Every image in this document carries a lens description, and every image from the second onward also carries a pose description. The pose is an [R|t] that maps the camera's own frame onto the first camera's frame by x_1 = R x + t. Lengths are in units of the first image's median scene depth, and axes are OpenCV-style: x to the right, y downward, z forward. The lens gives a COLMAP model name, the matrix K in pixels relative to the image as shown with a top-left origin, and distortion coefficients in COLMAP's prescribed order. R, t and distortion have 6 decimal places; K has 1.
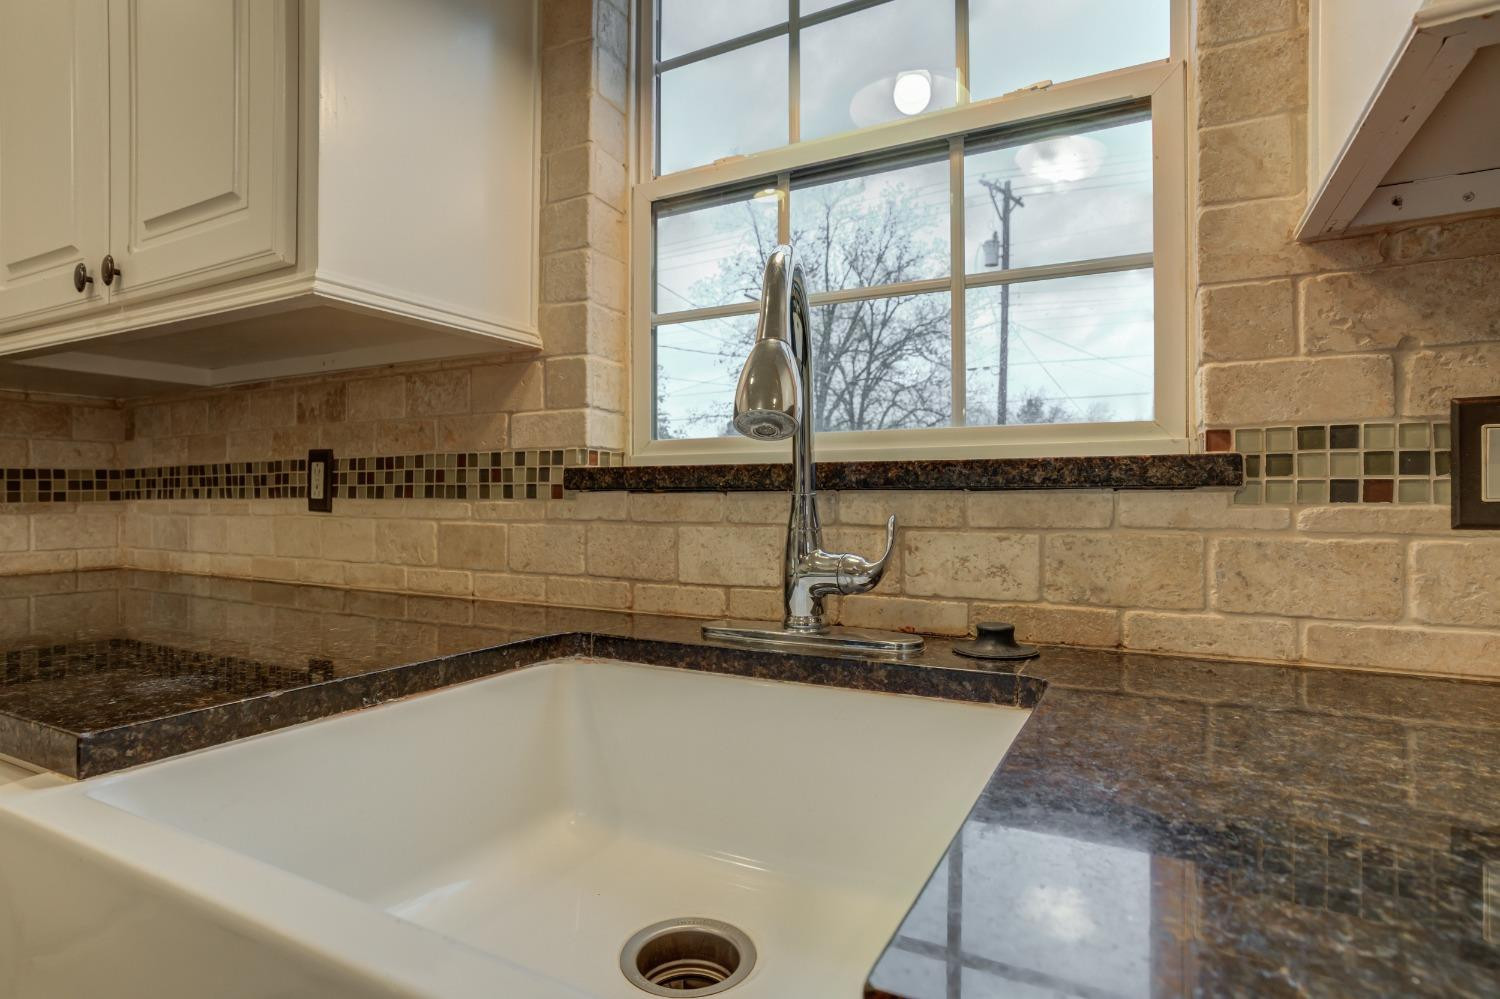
lens RADIAL K [[779.7, 0, 746.0], [0, 779.7, 506.0], [0, 0, 1]] dist [-0.056213, 0.028140]
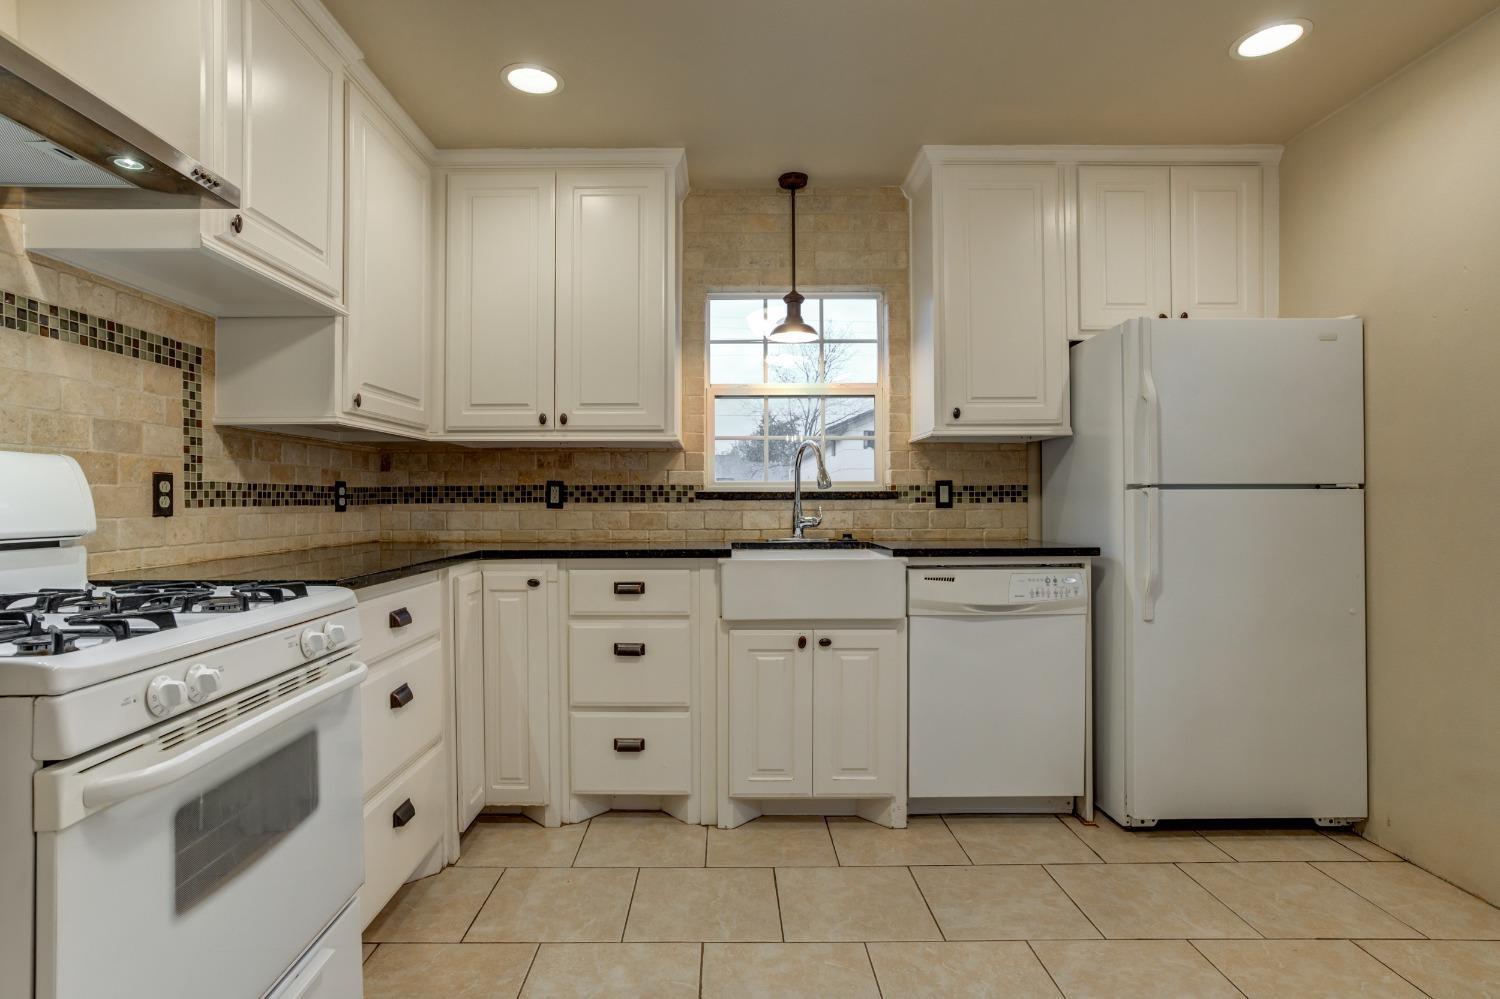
lens RADIAL K [[779.7, 0, 748.7], [0, 779.7, 504.2], [0, 0, 1]] dist [-0.056213, 0.028140]
pose [[0.885200, -0.004231, 0.465191, -1.389943], [0.007308, 0.999962, -0.004812, 0.012578], [-0.465153, 0.007660, 0.885197, -1.618877]]
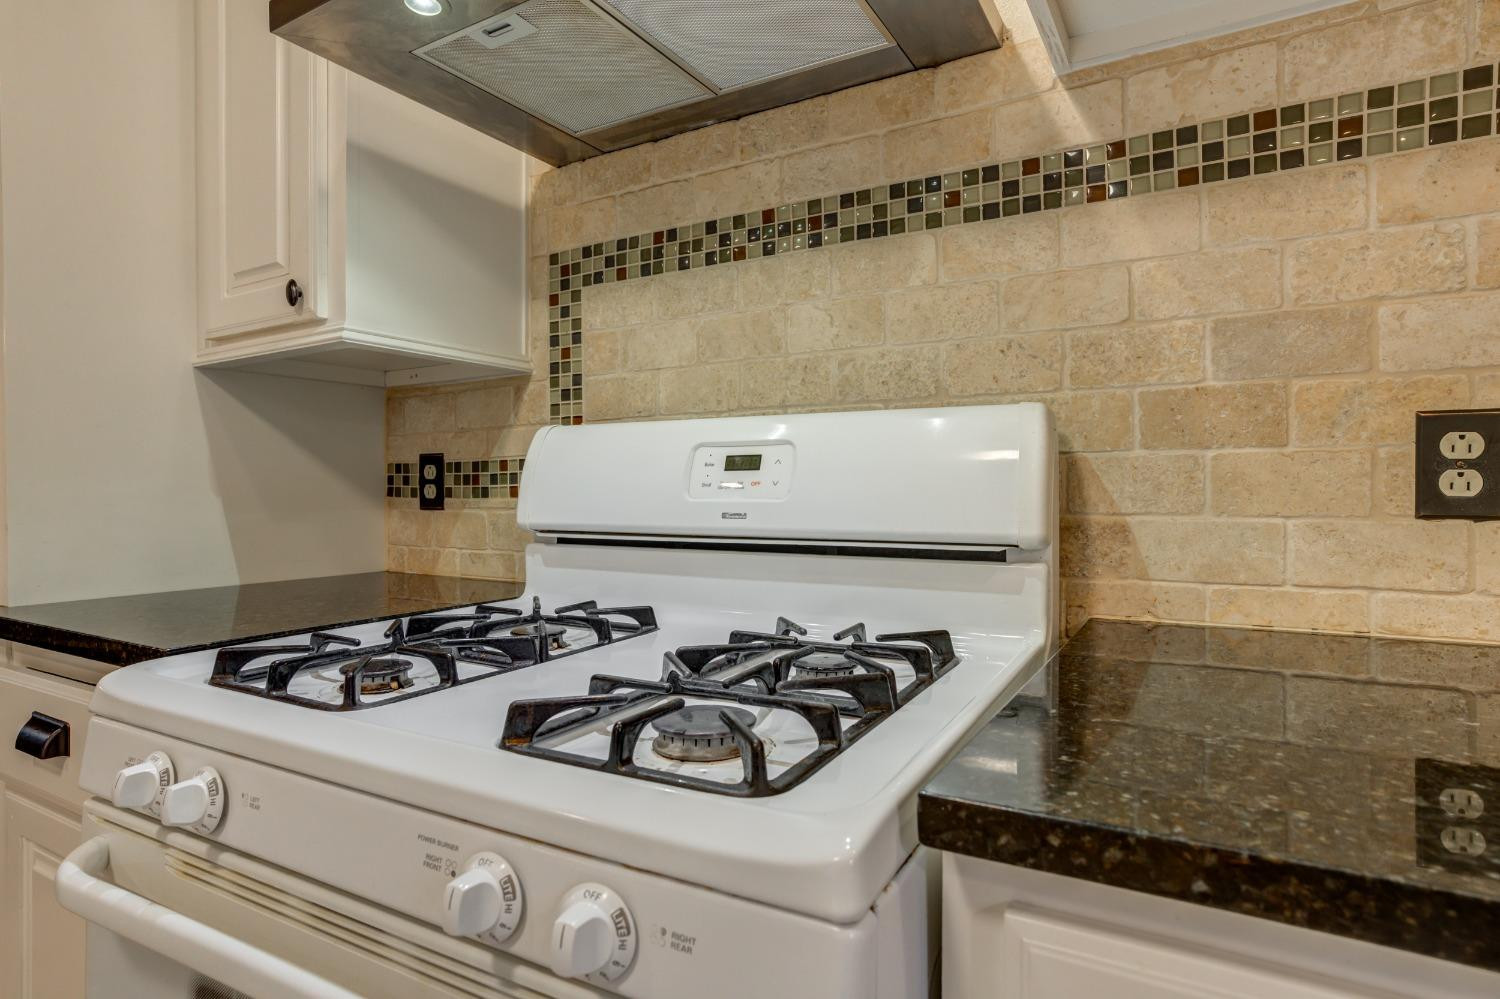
lens RADIAL K [[779.7, 0, 744.9], [0, 779.7, 490.2], [0, 0, 1]] dist [-0.056213, 0.028140]
pose [[-0.058886, 0.001581, -0.998263, -1.037818], [-0.007047, 0.999973, 0.001999, -0.001052], [0.998240, 0.007153, -0.058874, -0.099778]]
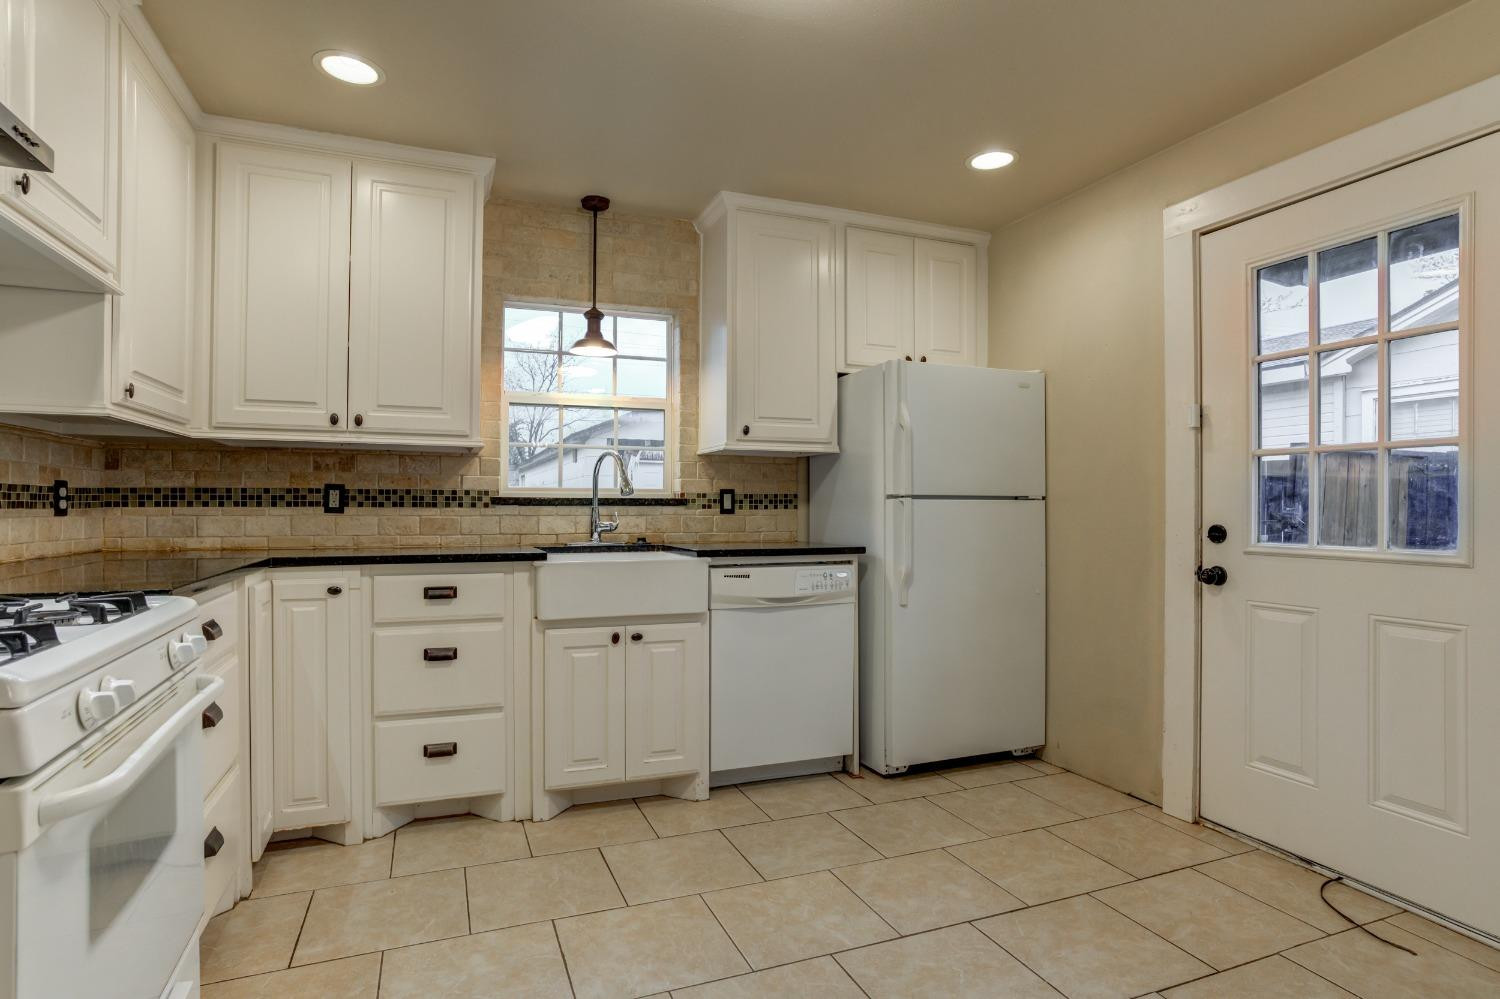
lens RADIAL K [[779.7, 0, 775.7], [0, 779.7, 503.6], [0, 0, 1]] dist [-0.056213, 0.028140]
pose [[0.647144, 0.005873, 0.762345, -1.729025], [0.004431, 0.999924, -0.011465, 0.013362], [-0.762355, 0.010797, 0.647070, -1.643591]]
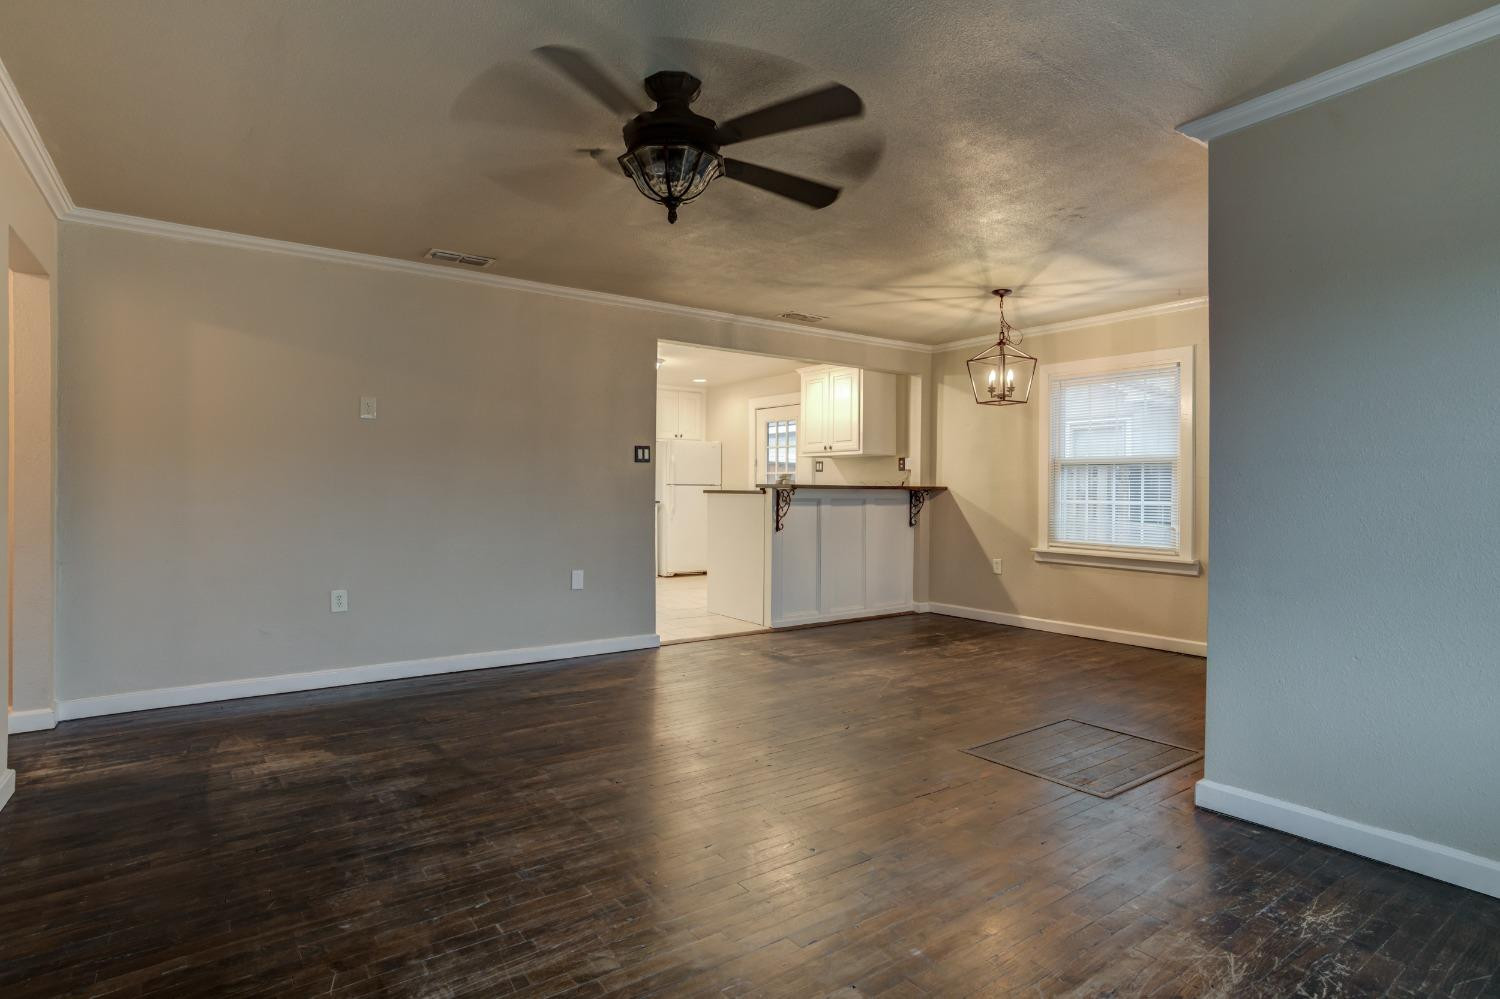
lens RADIAL K [[779.7, 0, 722.1], [0, 779.7, 488.9], [0, 0, 1]] dist [-0.056213, 0.028140]
pose [[0.503611, 0.002341, 0.863928, -6.265864], [0.001653, 0.999992, -0.003673, 0.037681], [-0.863929, 0.003278, 0.503603, -4.865174]]
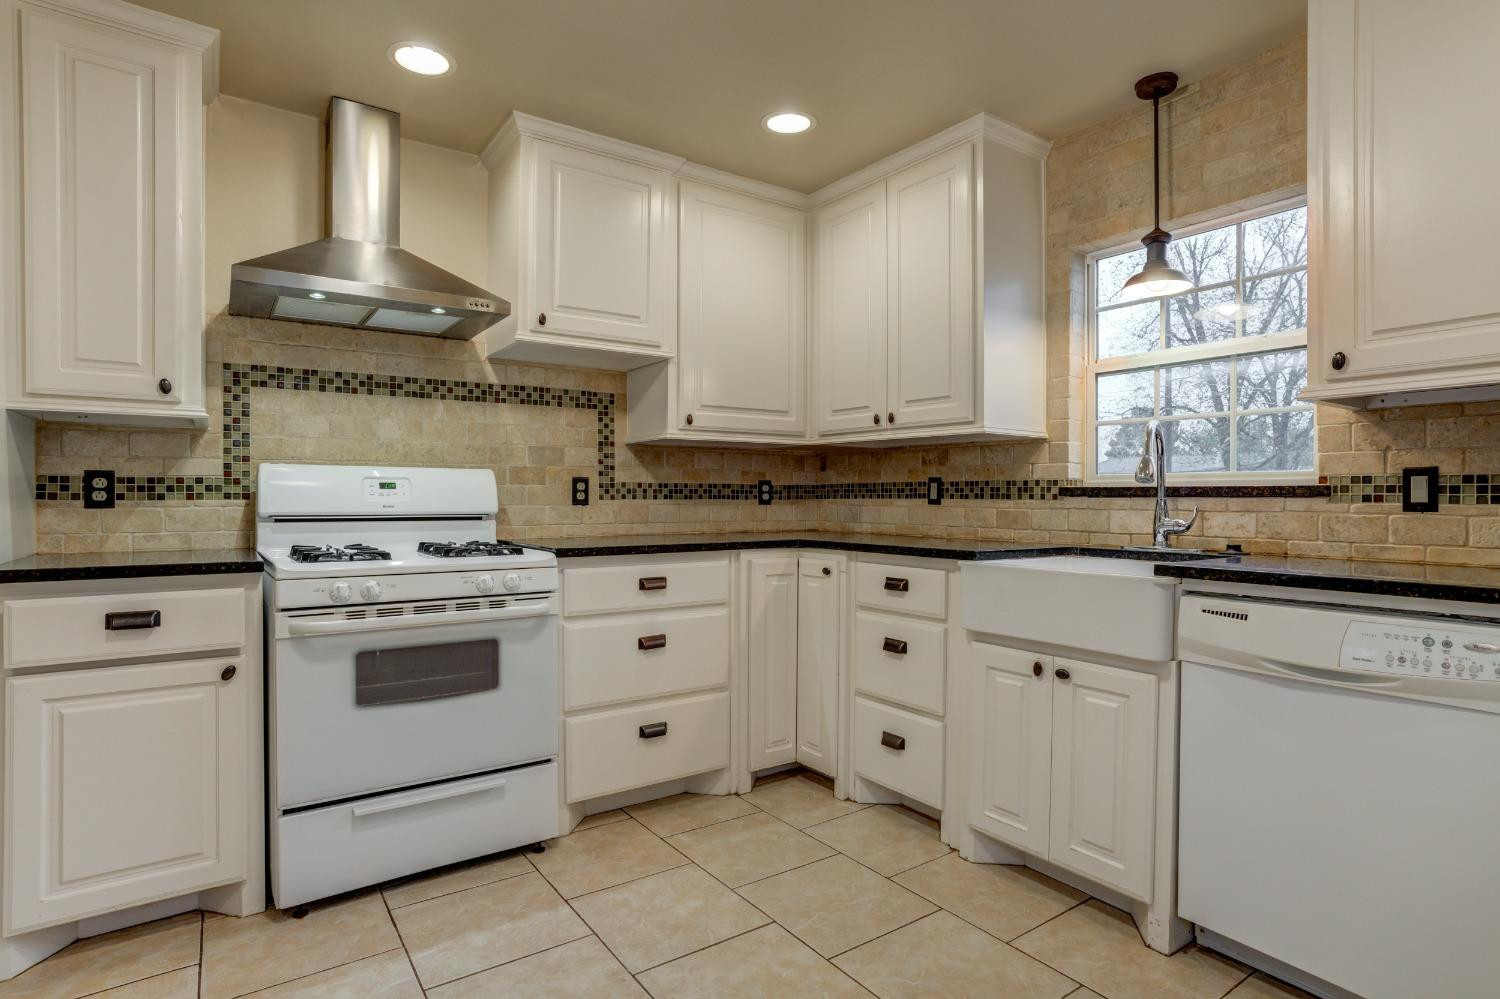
lens RADIAL K [[779.7, 0, 731.1], [0, 779.7, 504.2], [0, 0, 1]] dist [-0.056213, 0.028140]
pose [[0.881734, 0.007721, -0.471684, 0.008104], [-0.008703, 0.999962, 0.000100, 0.014395], [0.471667, 0.004017, 0.881767, -1.669096]]
